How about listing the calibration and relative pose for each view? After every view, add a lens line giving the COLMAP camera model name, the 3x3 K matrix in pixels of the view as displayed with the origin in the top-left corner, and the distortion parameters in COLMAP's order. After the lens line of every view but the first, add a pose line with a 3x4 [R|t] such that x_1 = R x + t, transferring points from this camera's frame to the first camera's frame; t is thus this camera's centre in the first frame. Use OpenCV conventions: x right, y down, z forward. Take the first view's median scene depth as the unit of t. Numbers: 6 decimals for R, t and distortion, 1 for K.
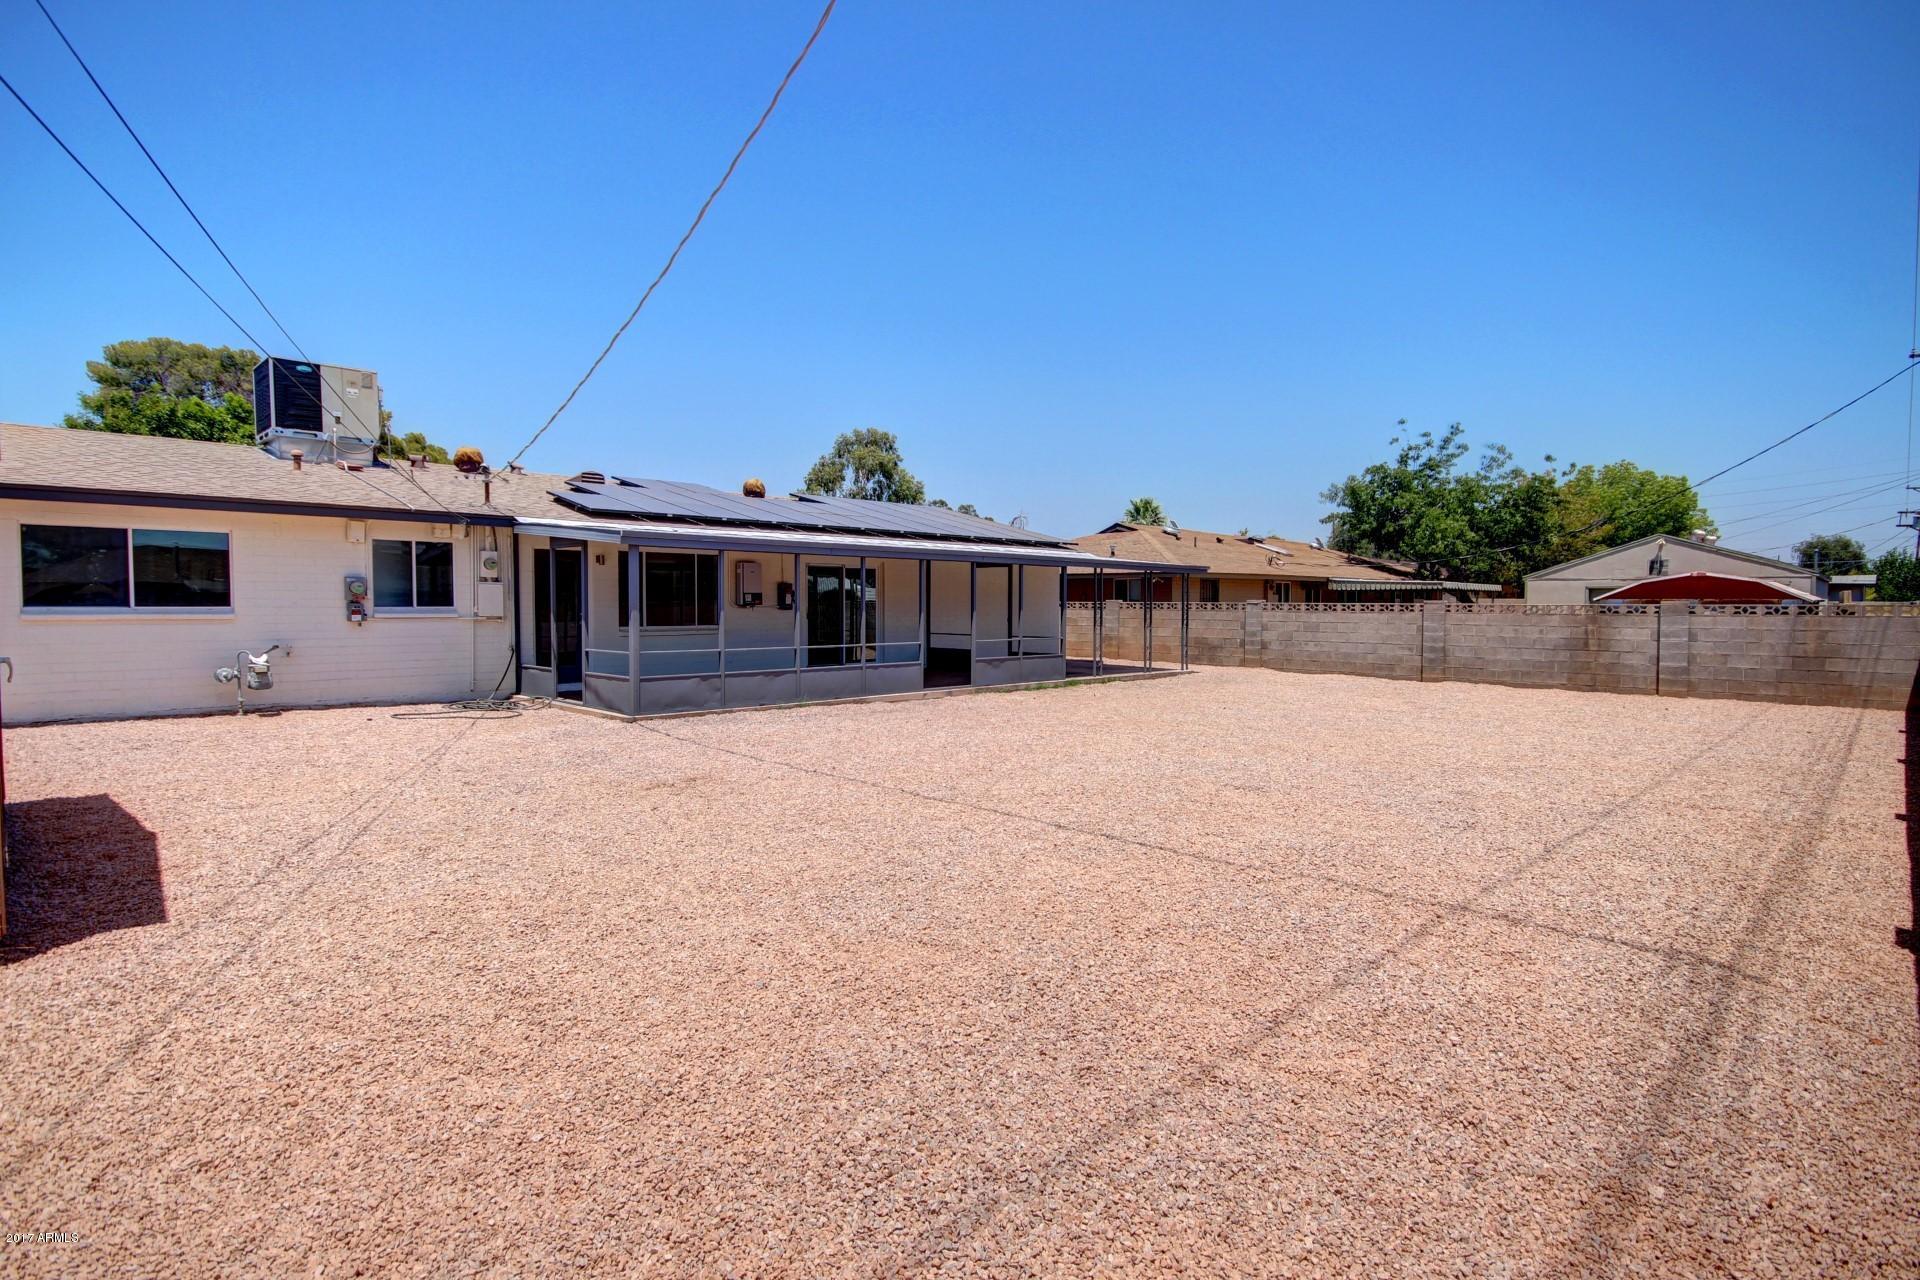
lens RADIAL K [[1012.5, 0, 959.3], [0, 1012.5, 643.5], [0, 0, 1]] dist [0.002561, 0.005065]
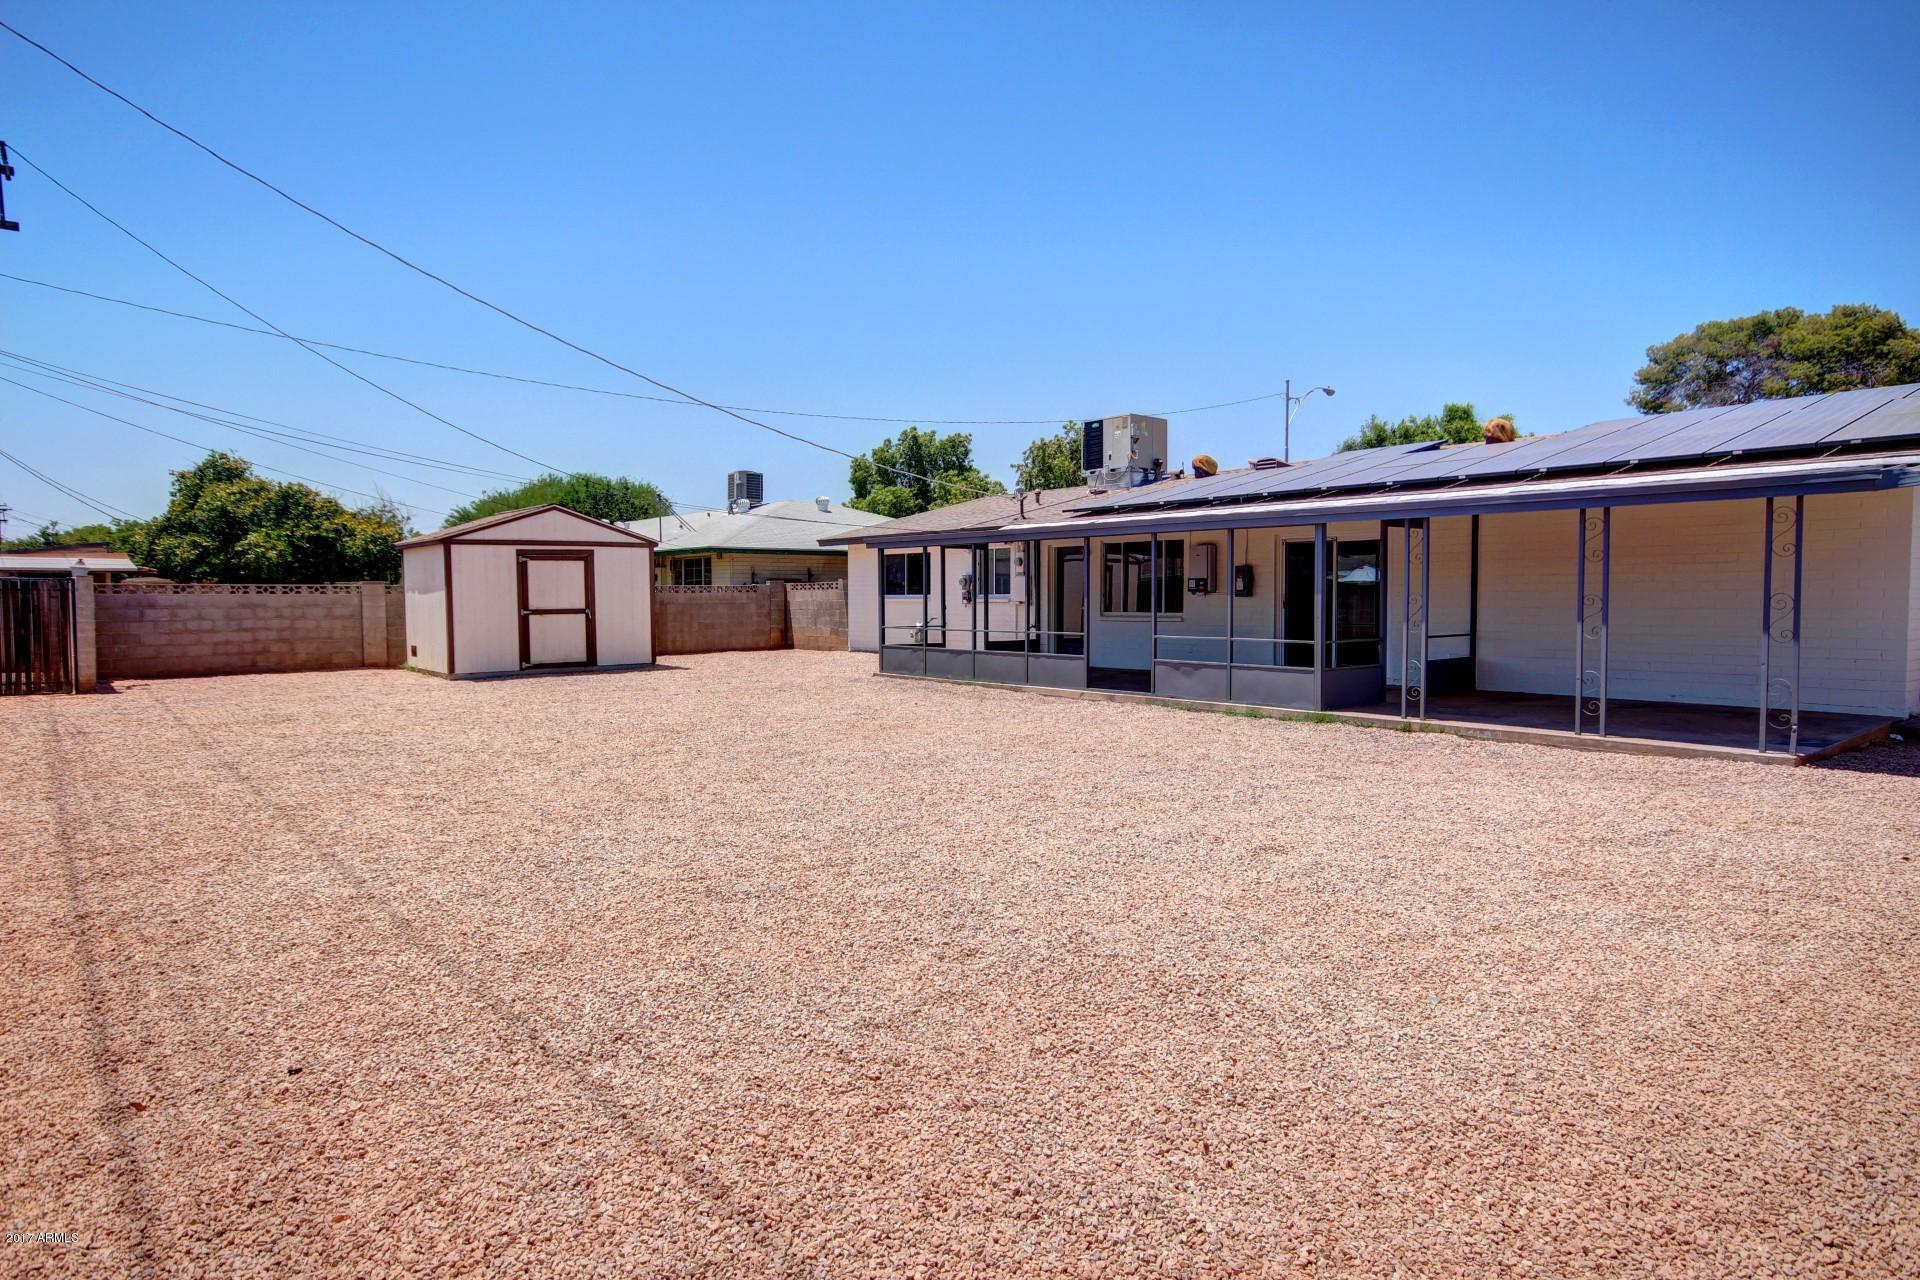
lens RADIAL K [[1066.8, 0, 948.9], [0, 1066.8, 639.7], [0, 0, 1]] dist [0.013478, 0.001122]
pose [[-0.106249, 0.039441, -0.993557, 0.777242], [-0.033699, 0.998496, 0.043241, -0.027843], [0.993768, 0.038076, -0.104760, 0.868219]]
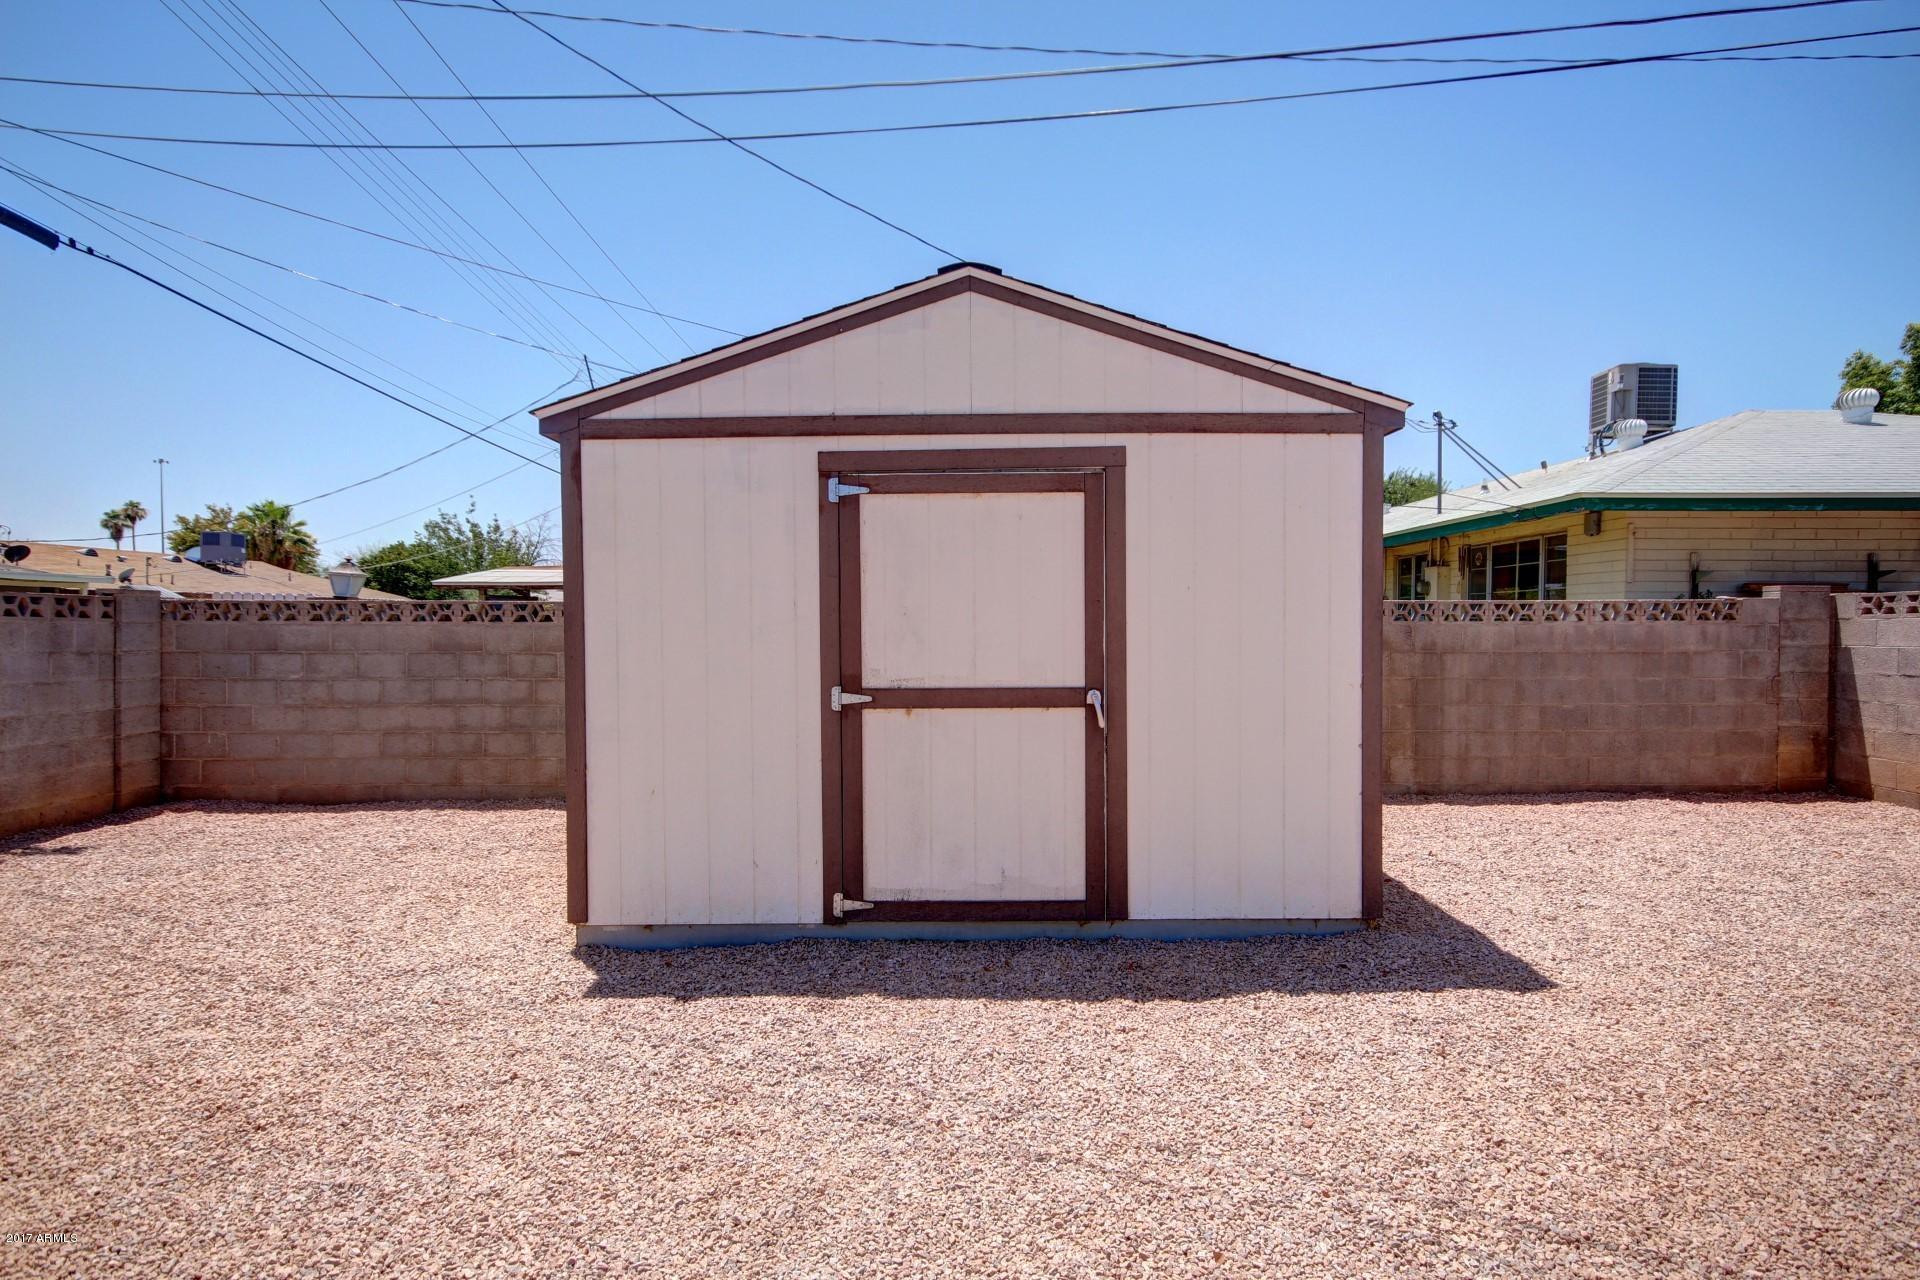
lens RADIAL K [[1066.8, 0, 979.7], [0, 1066.8, 648.6], [0, 0, 1]] dist [0.013478, 0.001122]
pose [[-0.705987, 0.013980, -0.708087, -0.105780], [-0.029136, 0.998385, 0.048761, -0.021332], [0.707625, 0.055056, -0.704440, 0.536741]]
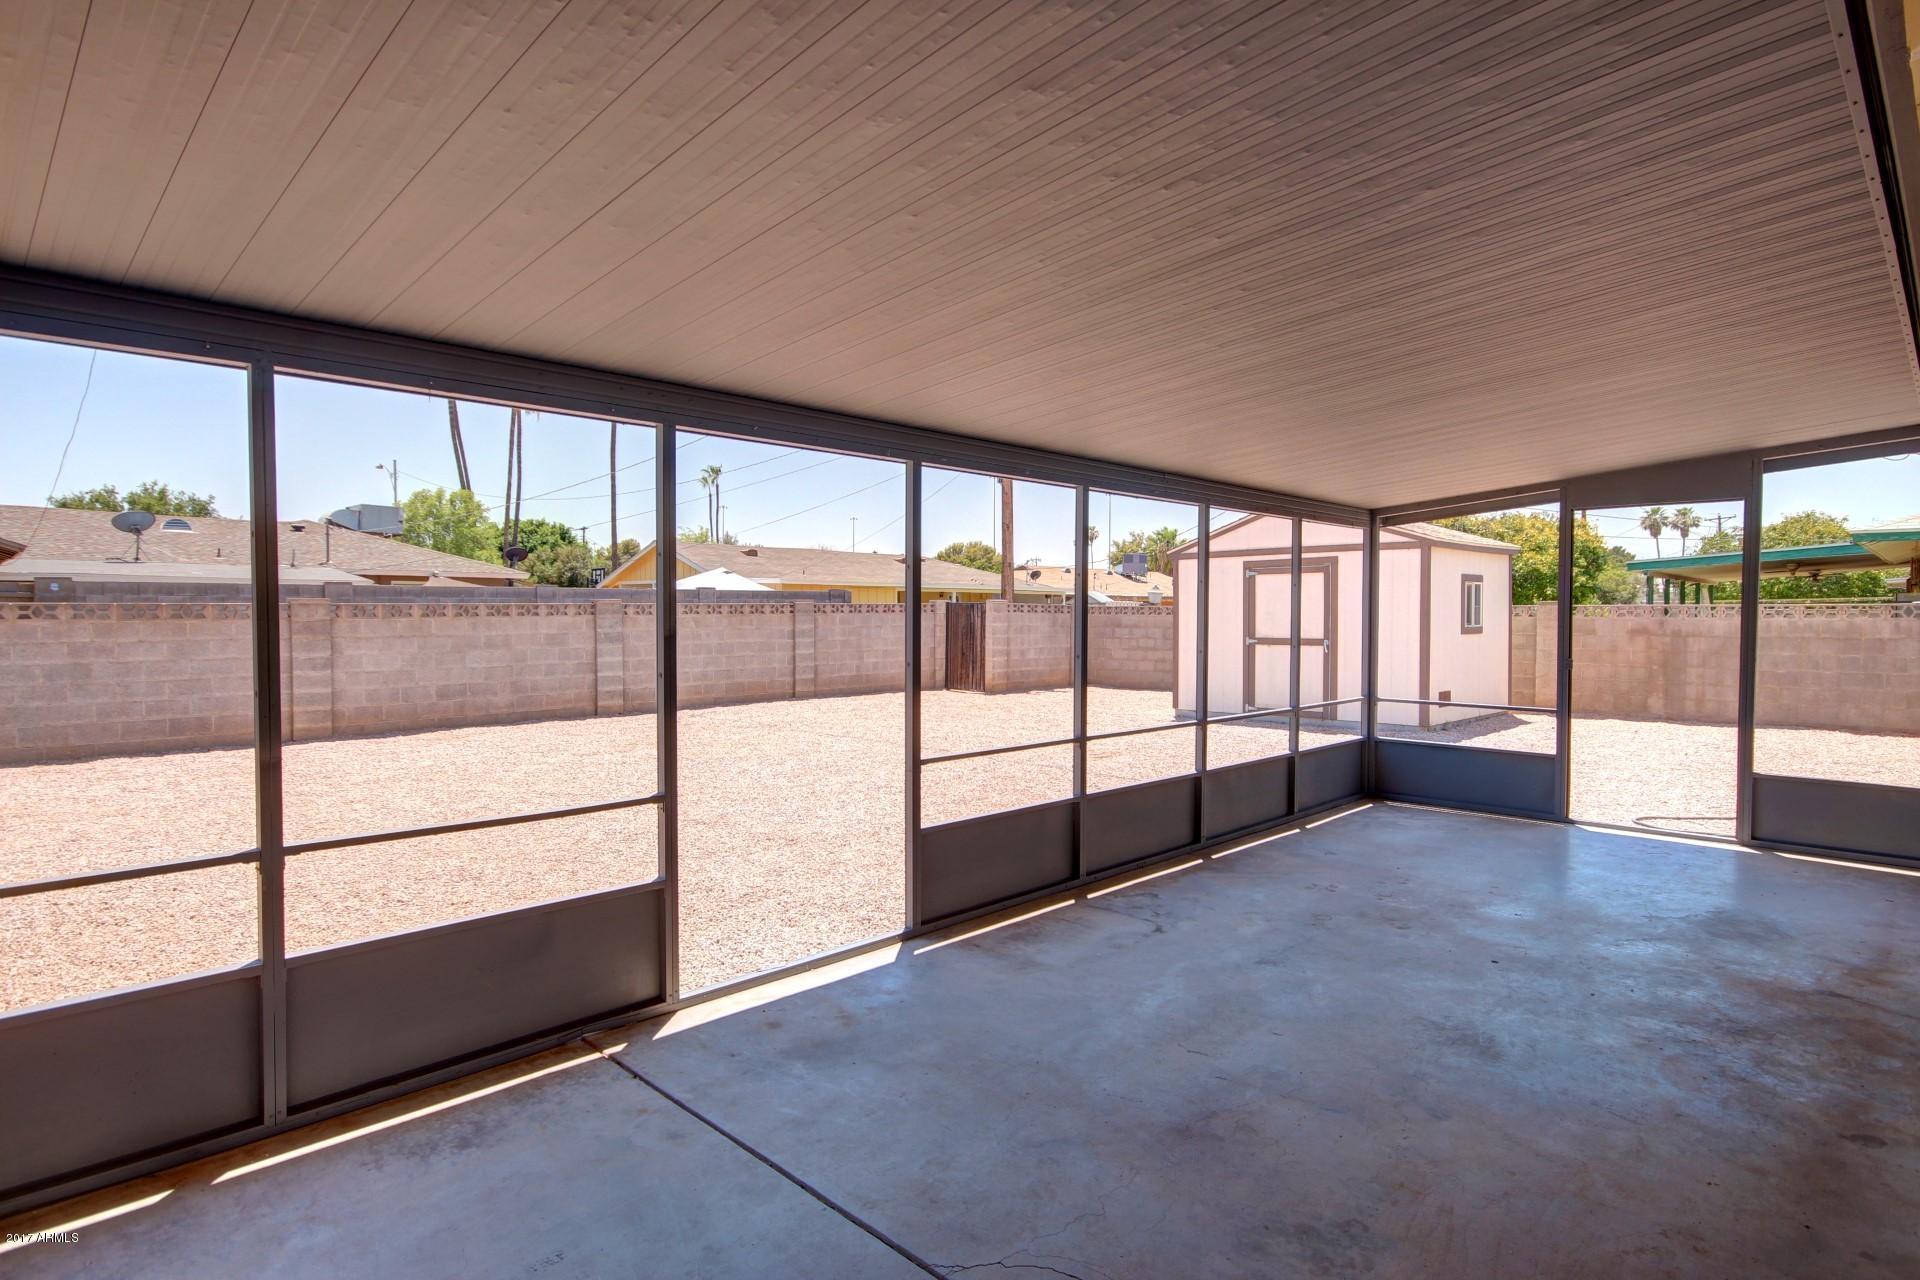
lens RADIAL K [[1012.5, 0, 974.6], [0, 1012.5, 653.6], [0, 0, 1]] dist [0.002561, 0.005065]
pose [[-0.999955, -0.007088, -0.006283, -0.050409], [-0.007558, 0.996912, 0.078158, -0.046127], [0.005710, 0.078202, -0.996921, 1.140932]]
